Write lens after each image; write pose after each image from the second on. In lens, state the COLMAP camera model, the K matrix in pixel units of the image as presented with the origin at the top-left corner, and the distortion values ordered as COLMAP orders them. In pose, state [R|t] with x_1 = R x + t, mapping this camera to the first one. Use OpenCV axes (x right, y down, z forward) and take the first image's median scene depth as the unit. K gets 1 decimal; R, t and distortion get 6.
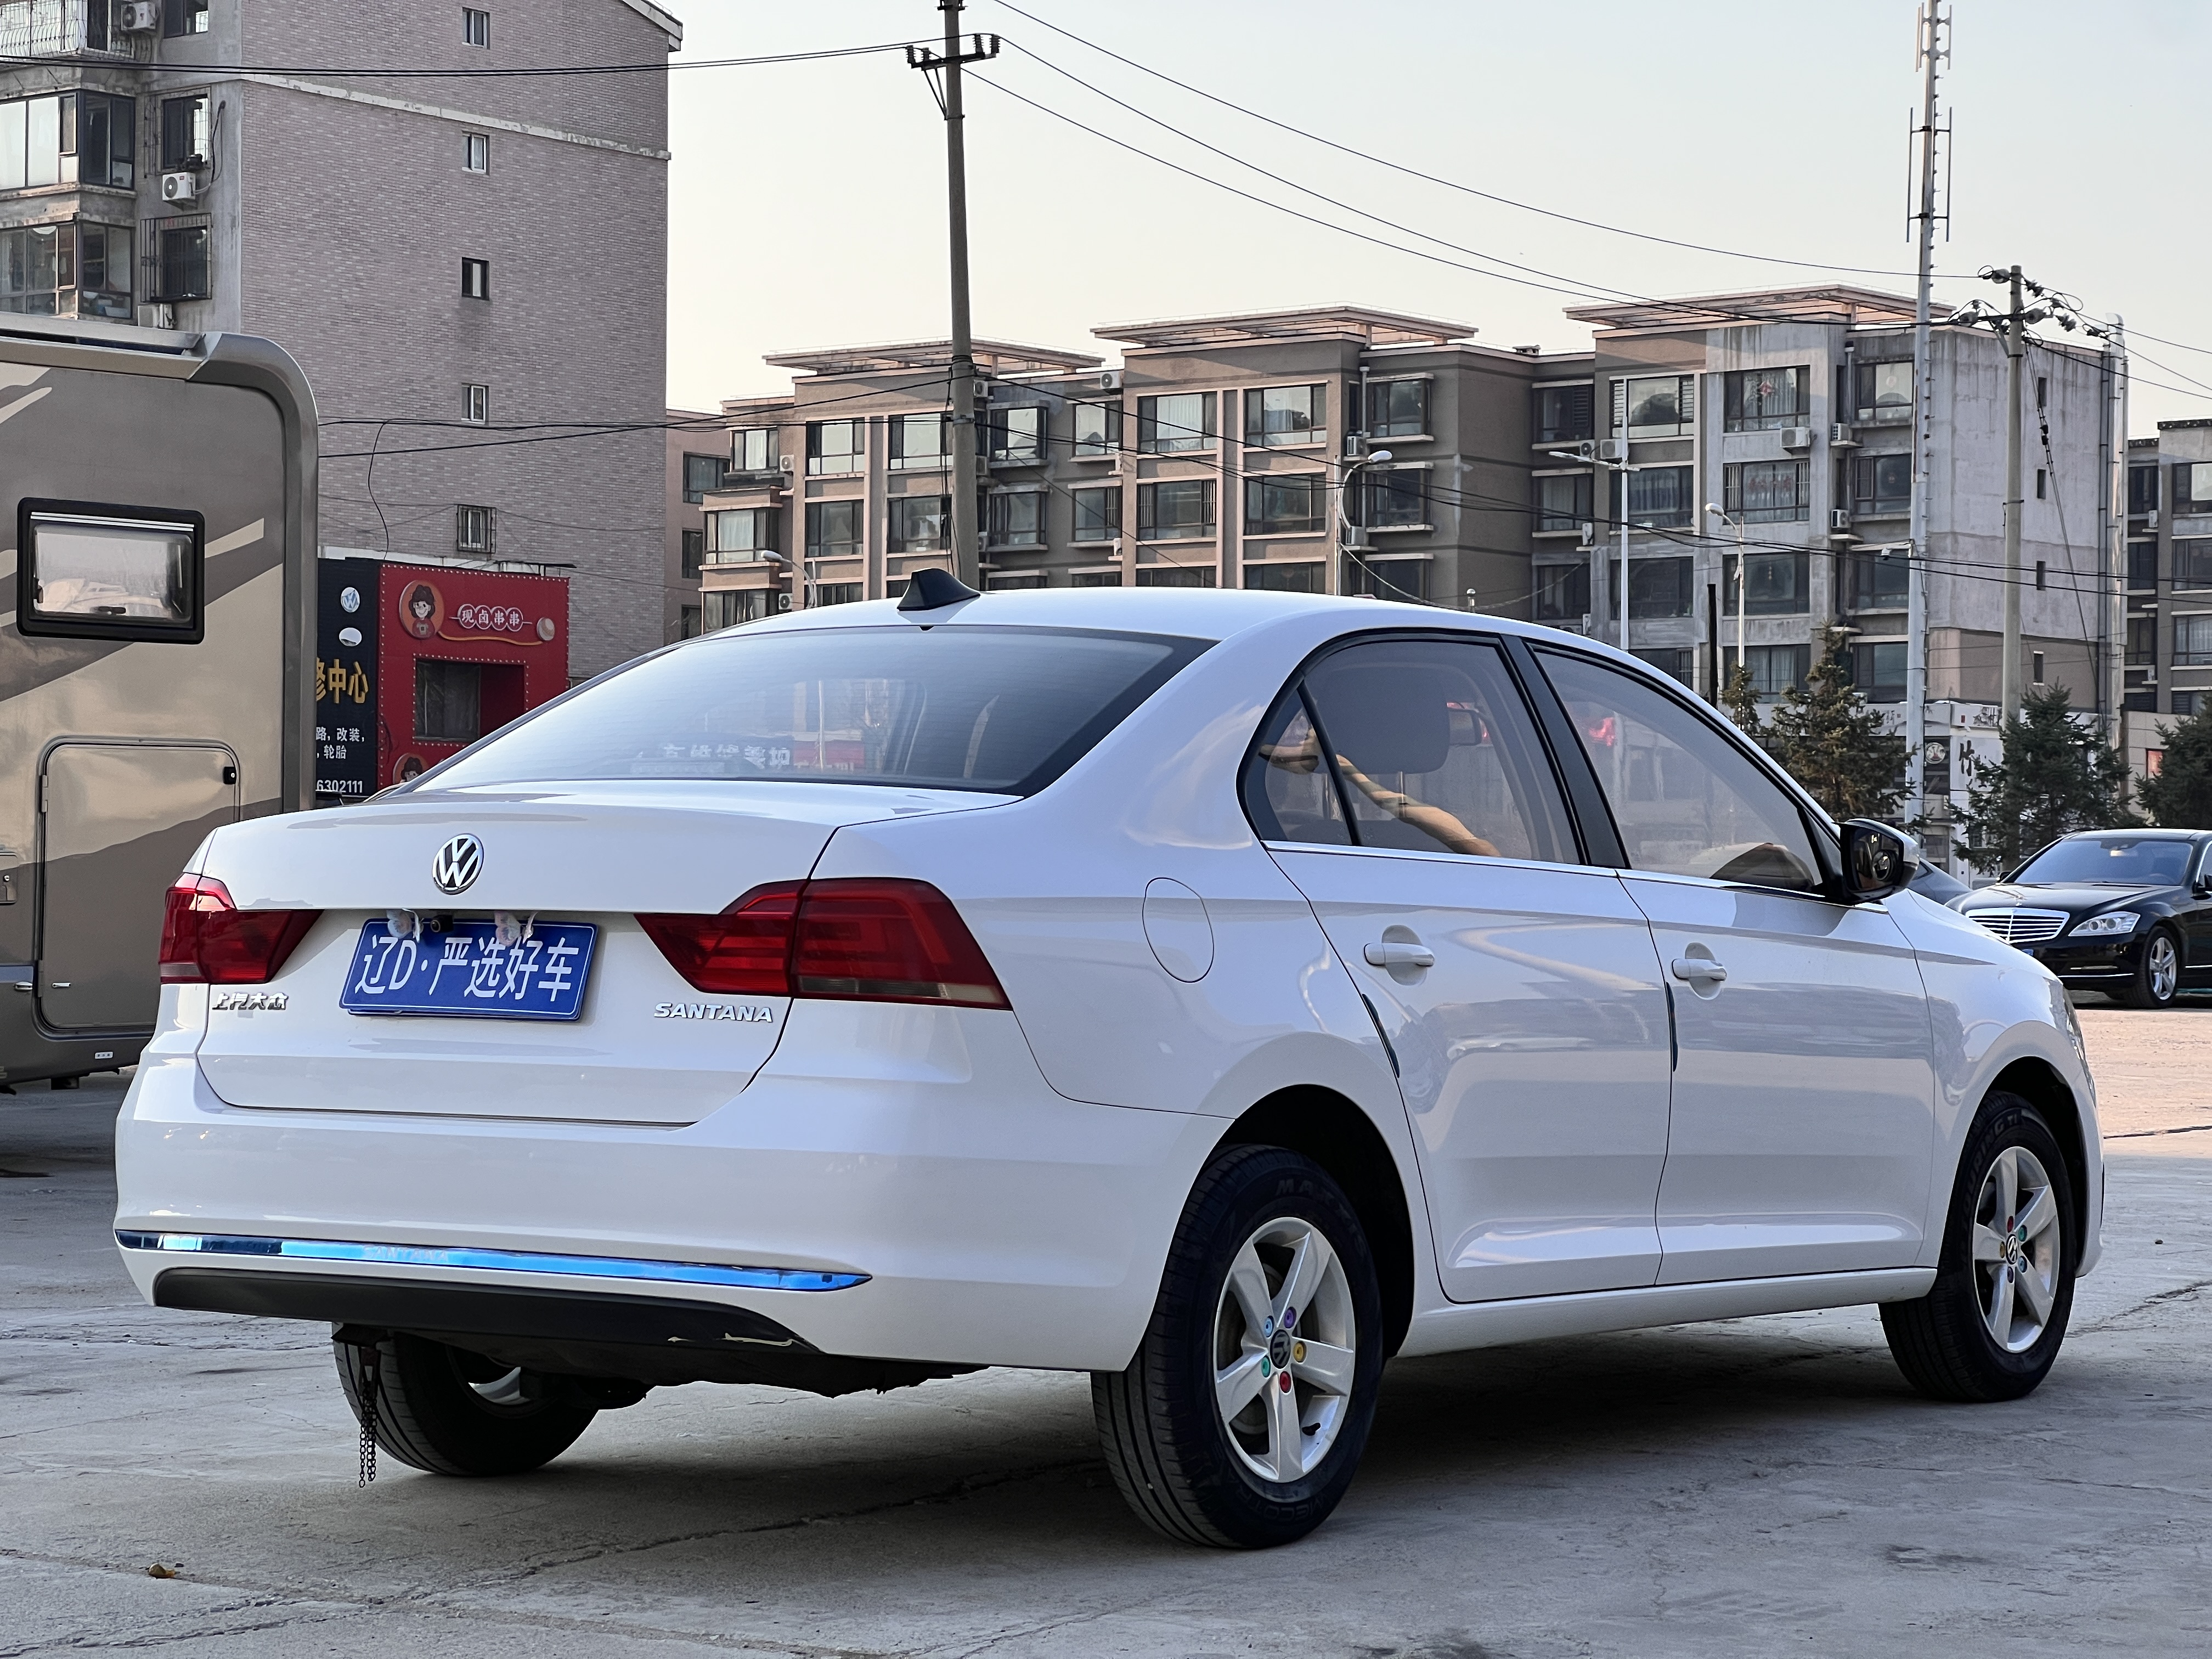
lens RADIAL K [[5483.9, 0, 1149.3], [0, 5483.9, 829.2], [0, 0, 1]] dist [-0.409310, 8.035292]
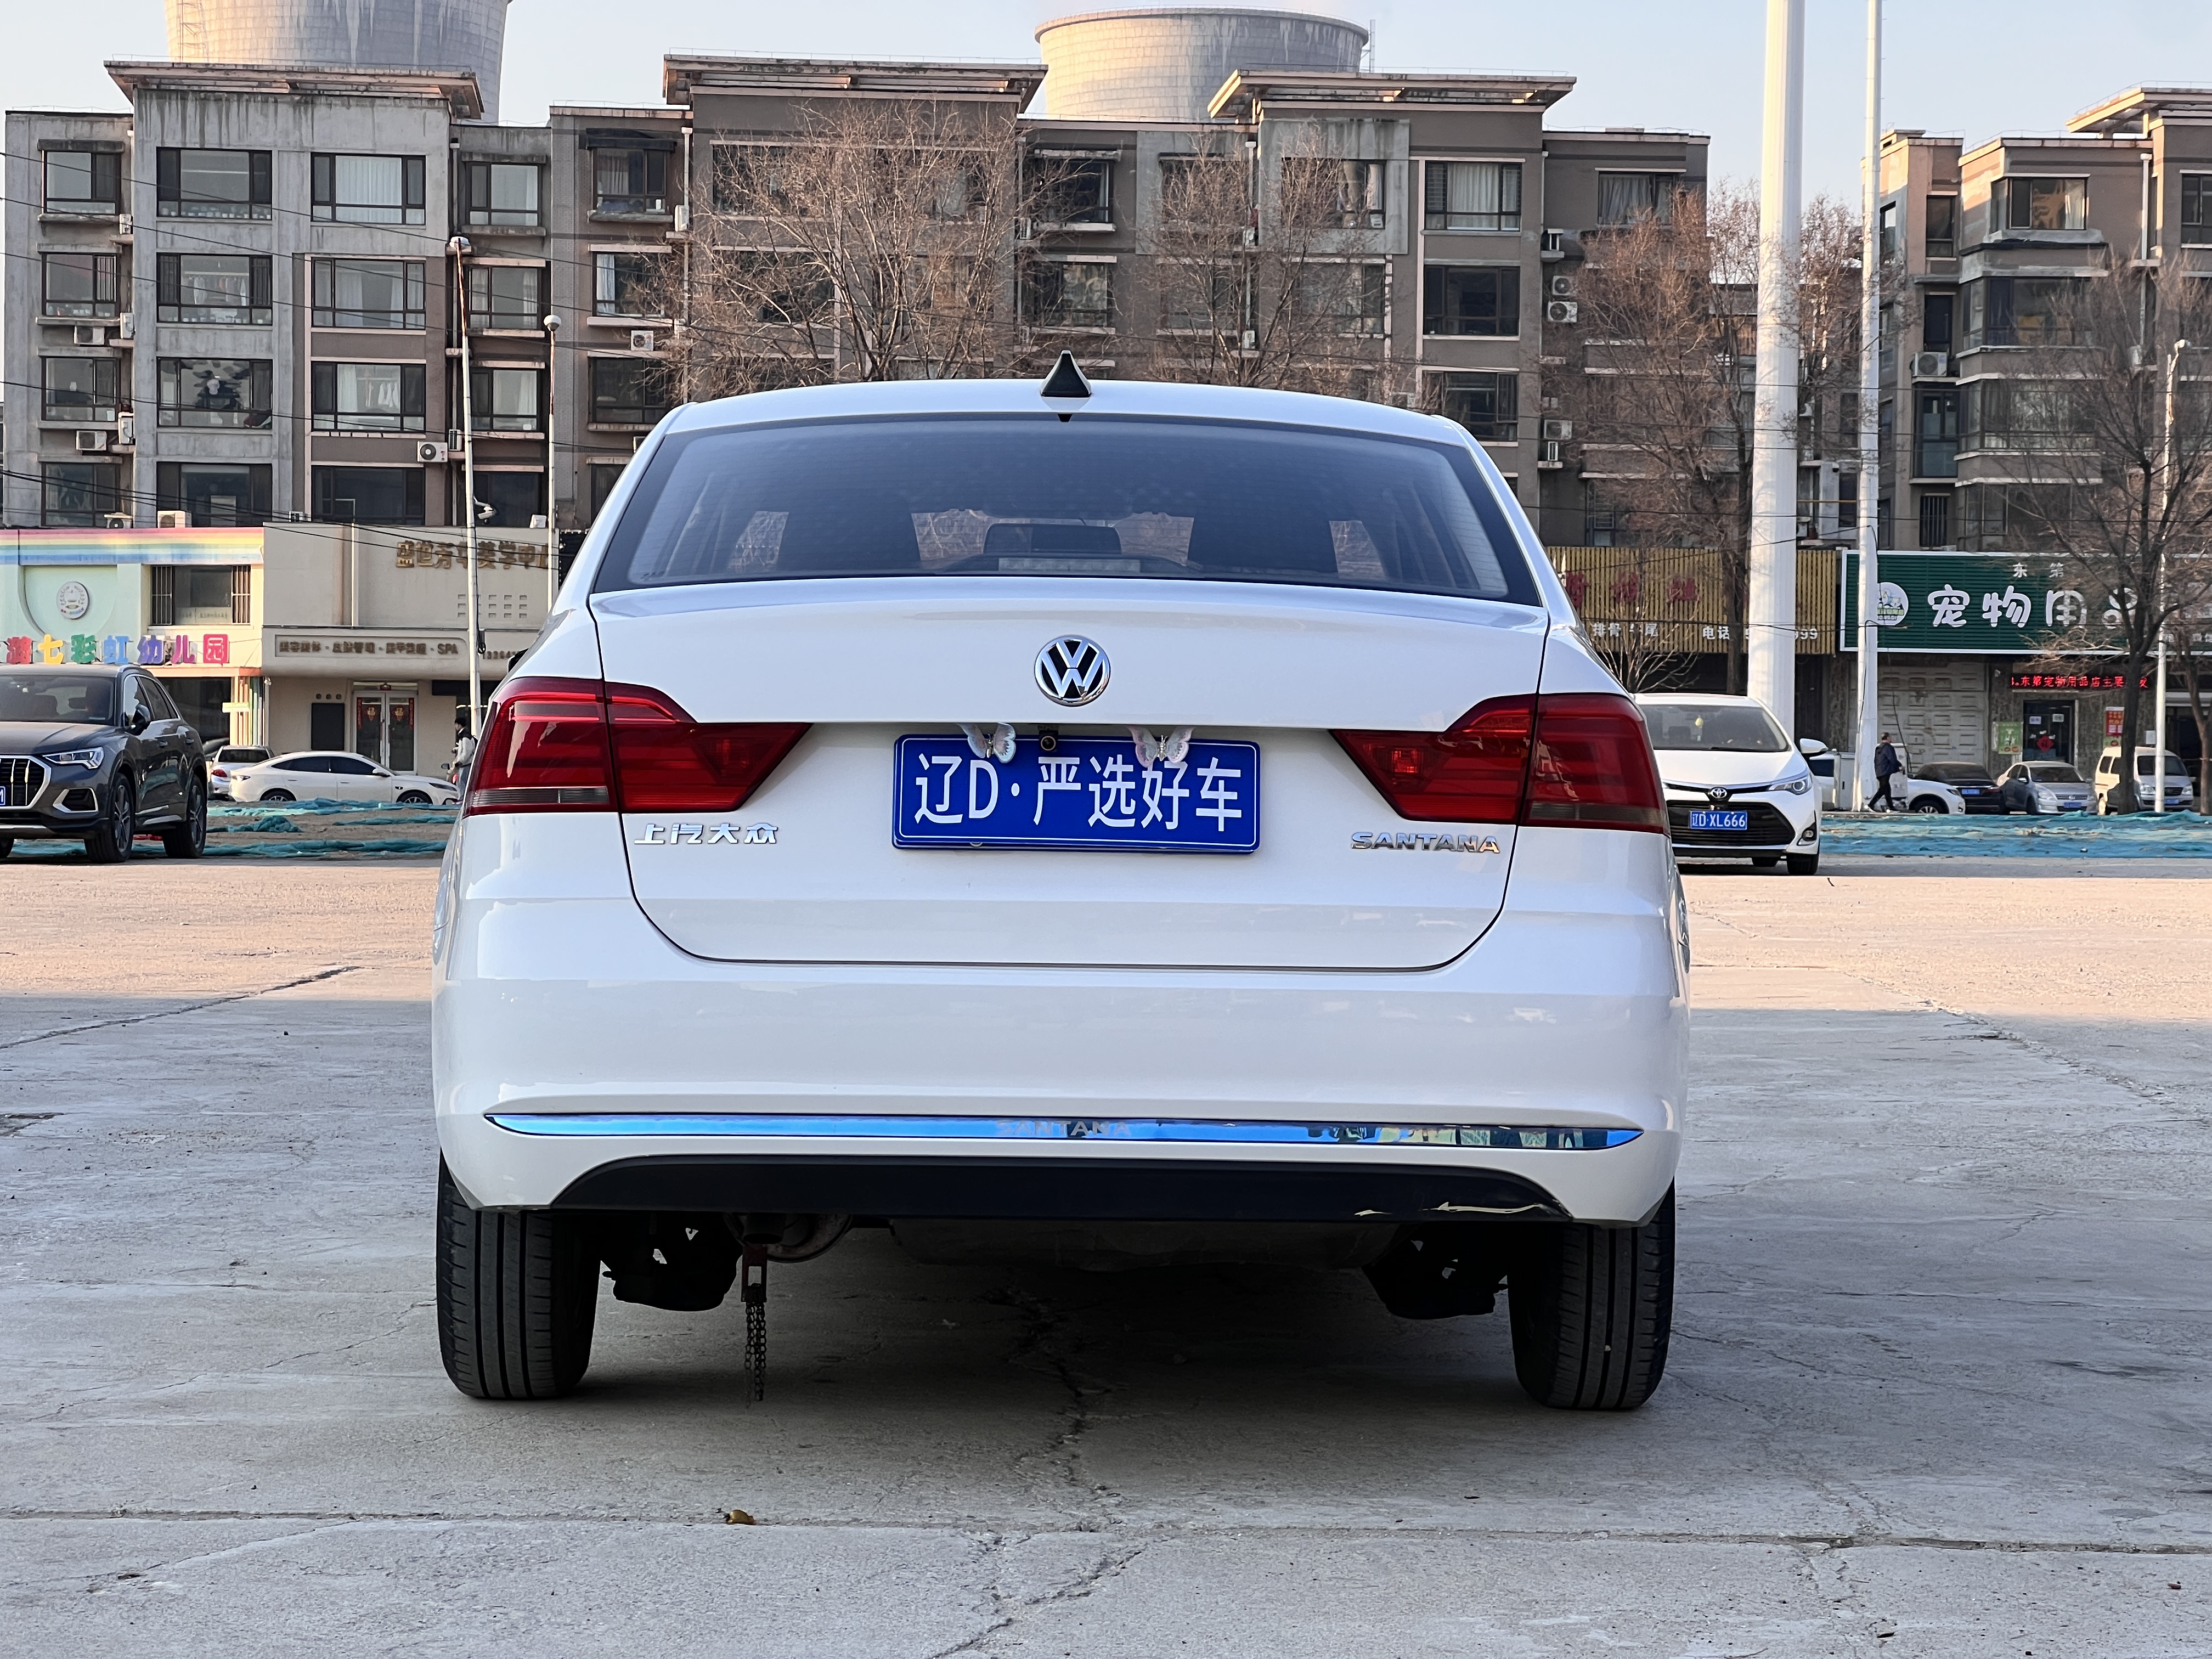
lens RADIAL K [[5483.9, 0, 1149.3], [0, 5483.9, 829.2], [0, 0, 1]] dist [-0.409310, 8.035292]
pose [[0.804470, -0.002858, 0.593986, -0.629041], [-0.014700, 0.999586, 0.024719, 0.009779], [-0.593811, -0.028617, 0.804096, 0.304363]]
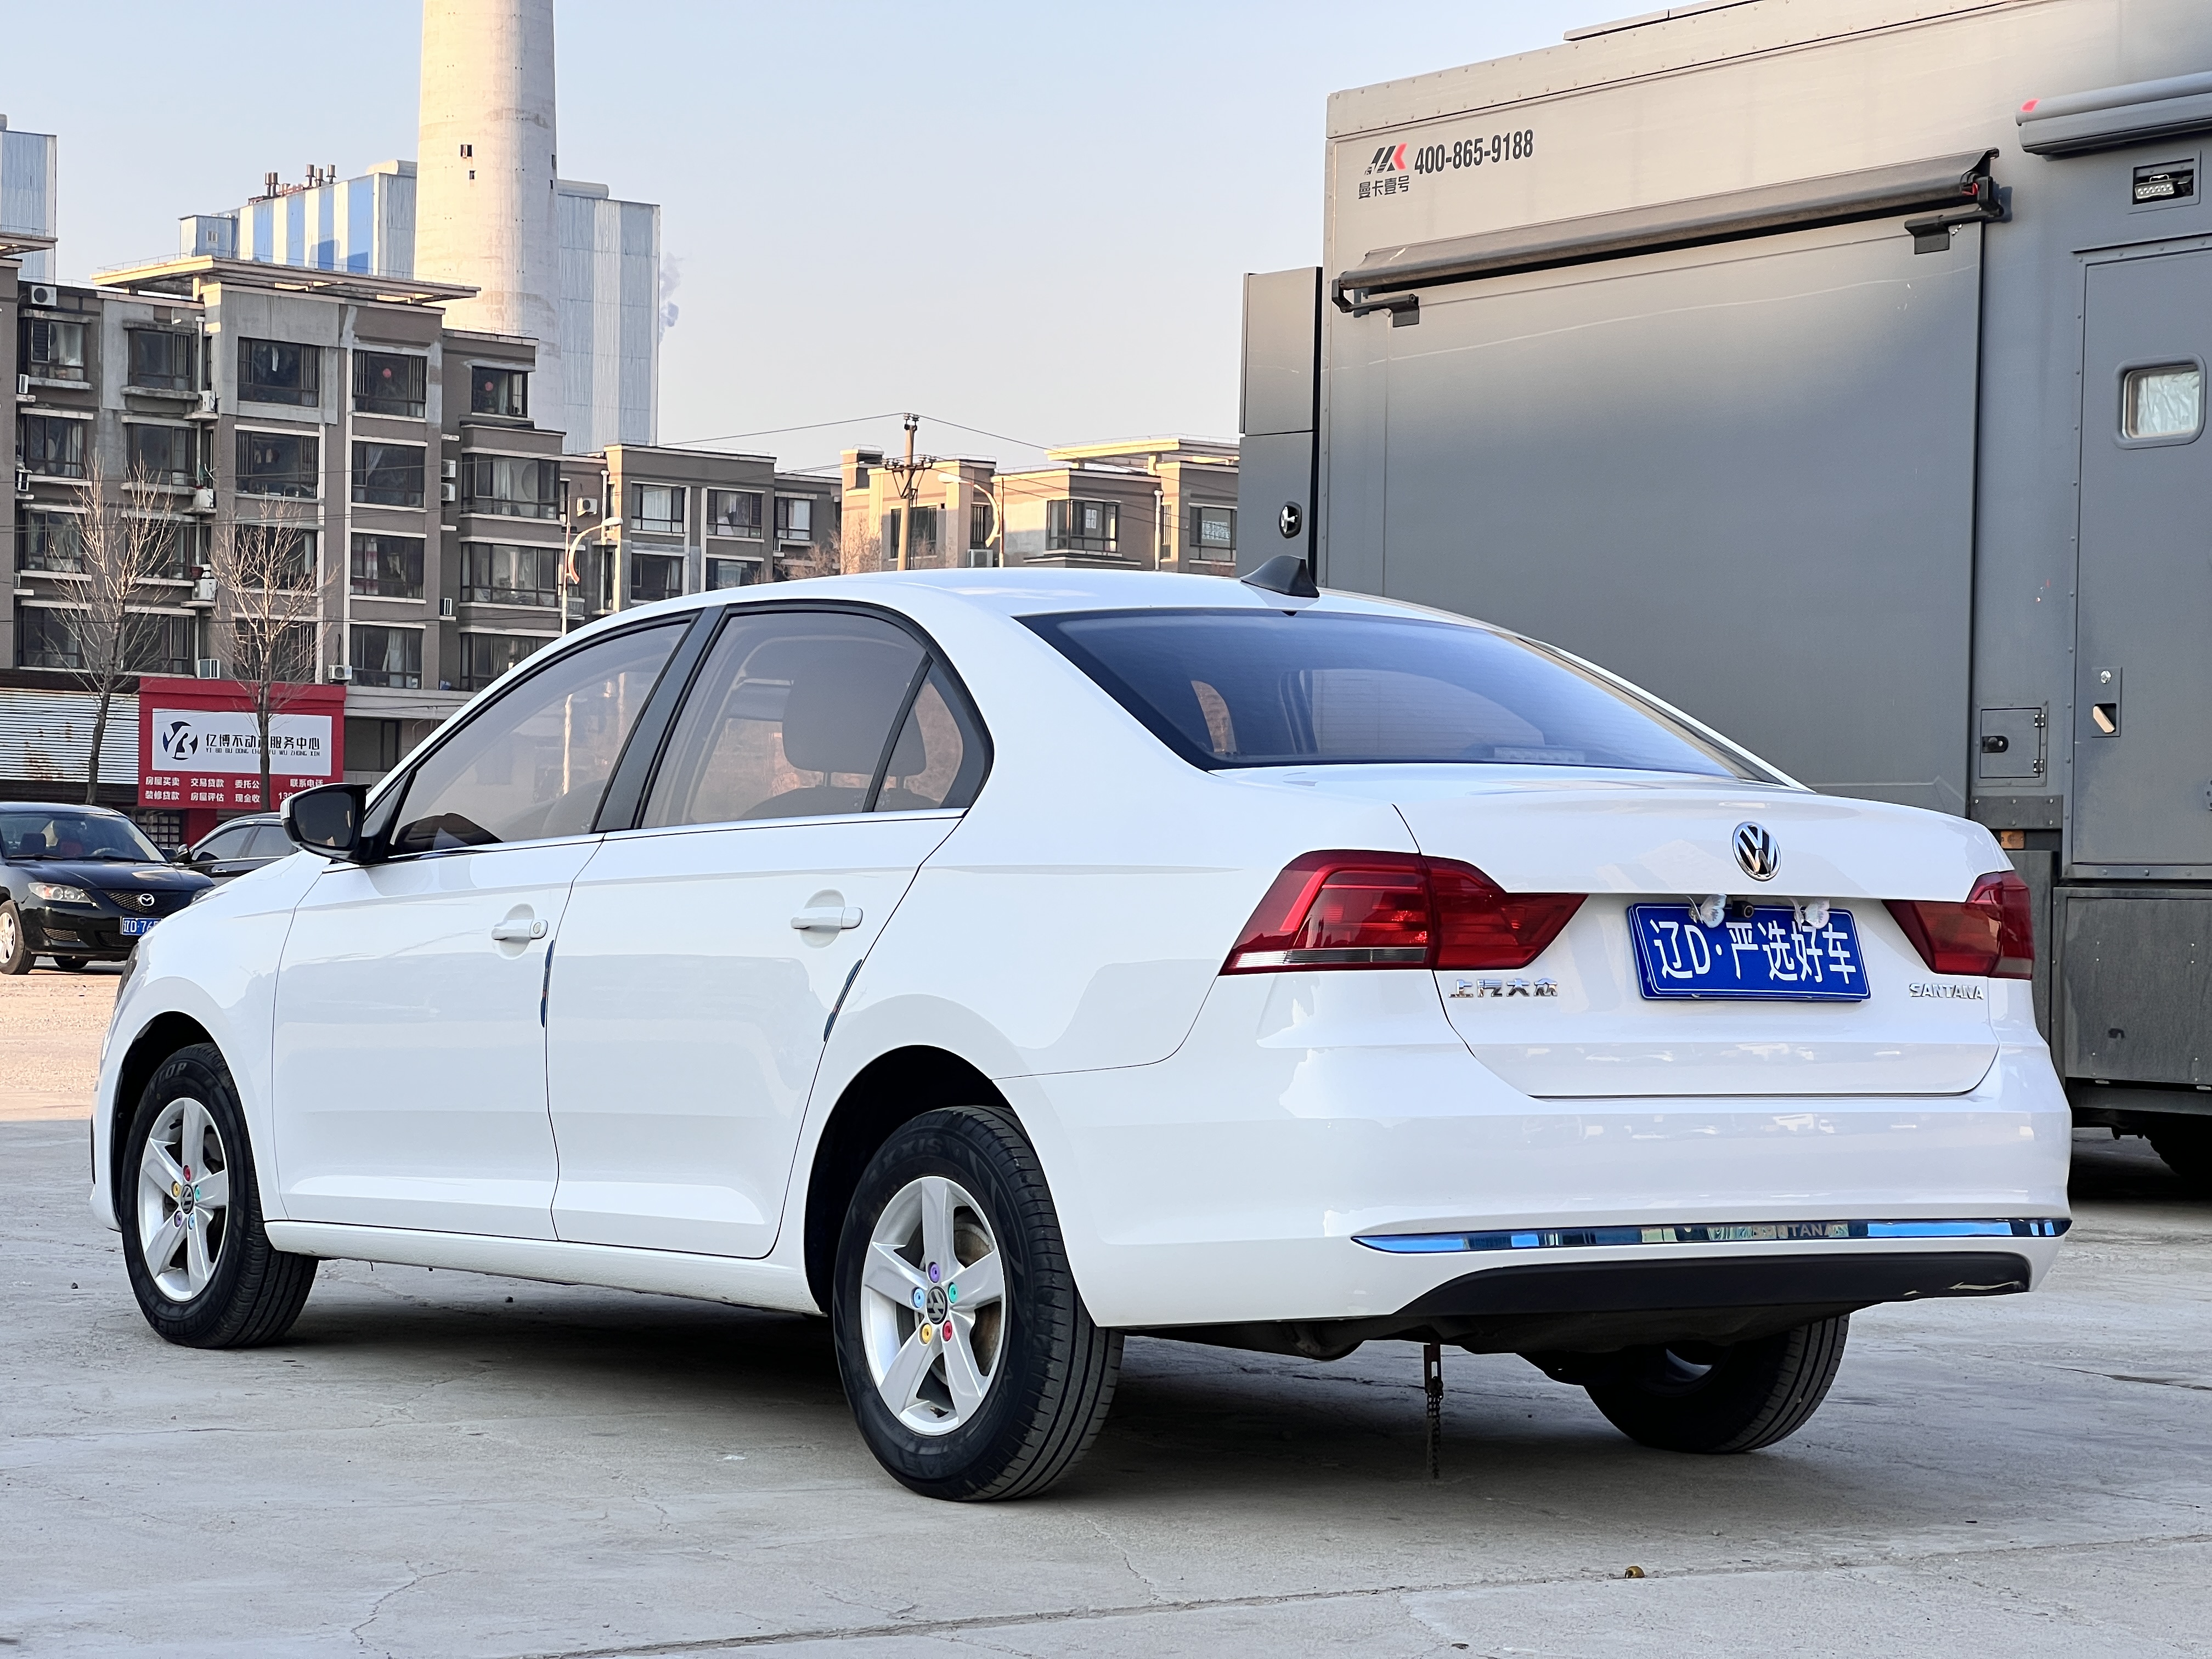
lens RADIAL K [[5483.9, 0, 1149.3], [0, 5483.9, 829.2], [0, 0, 1]] dist [-0.409310, 8.035292]
pose [[0.320589, 0.015556, 0.947091, -1.142226], [-0.025846, 0.999637, -0.007671, 0.013150], [-0.946866, -0.022019, 0.320875, 0.782047]]
